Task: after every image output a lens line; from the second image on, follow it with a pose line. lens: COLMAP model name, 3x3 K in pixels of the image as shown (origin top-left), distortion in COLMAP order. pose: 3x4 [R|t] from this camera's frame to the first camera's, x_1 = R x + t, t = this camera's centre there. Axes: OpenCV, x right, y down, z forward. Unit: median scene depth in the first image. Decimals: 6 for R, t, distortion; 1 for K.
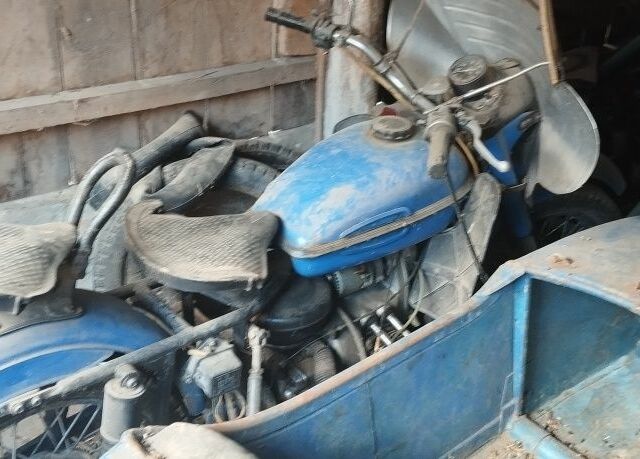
lens RADIAL K [[732.1, 0, 320.0], [0, 732.1, 229.5], [0, 0, 1]] dist [0.013943, 0.008167]
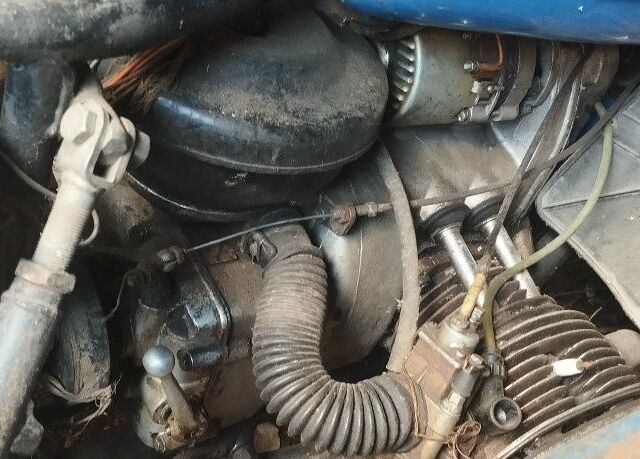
lens RADIAL K [[732.1, 0, 320.0], [0, 732.1, 229.5], [0, 0, 1]] dist [0.013943, 0.008167]
pose [[0.938733, 0.317696, 0.133605, -0.036056], [-0.336309, 0.929143, 0.153586, 0.101530], [-0.075344, -0.189108, 0.979061, 0.686822]]
